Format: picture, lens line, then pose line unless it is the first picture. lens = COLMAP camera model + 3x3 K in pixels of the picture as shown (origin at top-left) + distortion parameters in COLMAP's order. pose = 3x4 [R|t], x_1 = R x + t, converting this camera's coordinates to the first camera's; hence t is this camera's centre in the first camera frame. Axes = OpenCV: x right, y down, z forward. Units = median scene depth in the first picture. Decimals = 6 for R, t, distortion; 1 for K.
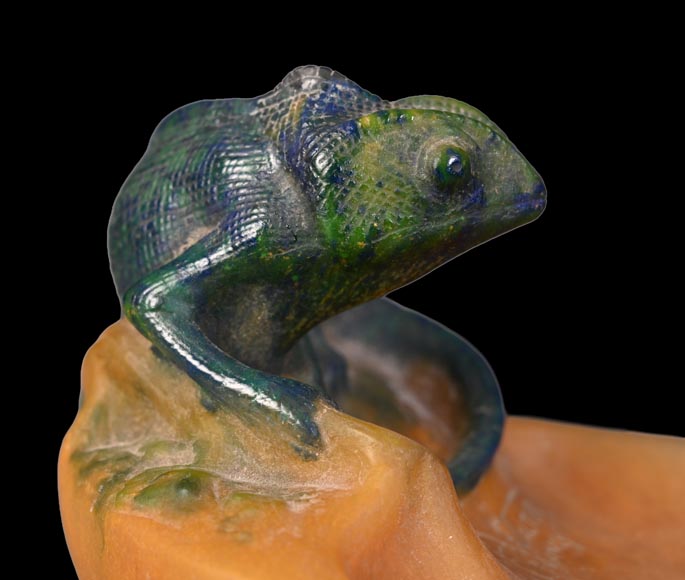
lens RADIAL K [[1689.4, 0, 340.9], [0, 1689.4, 292.1], [0, 0, 1]] dist [-0.049622, 0.000000]
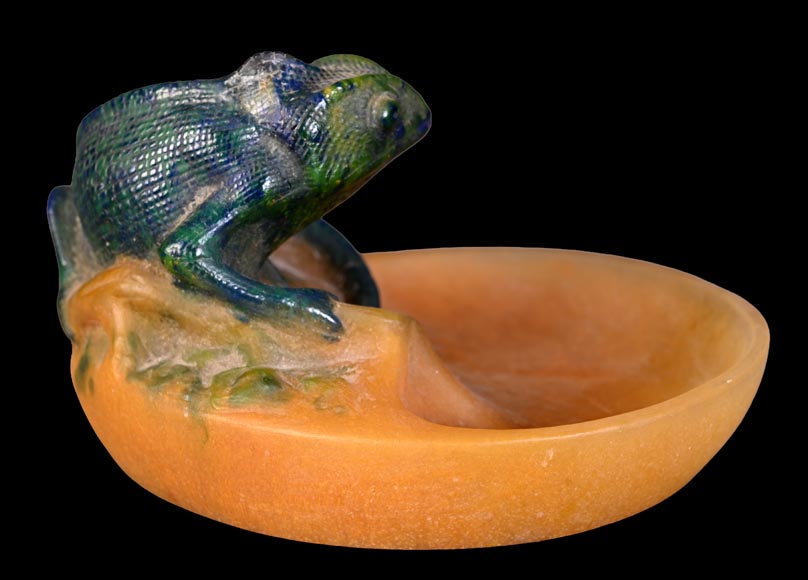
lens RADIAL K [[1862.2, 0, 404.3], [0, 1862.2, 285.2], [0, 0, 1]] dist [0.027678, 0.000000]
pose [[0.875831, -0.215566, 0.431800, -0.601668], [0.136403, 0.968791, 0.206975, -0.248124], [-0.462941, -0.122377, 0.877901, -0.356828]]
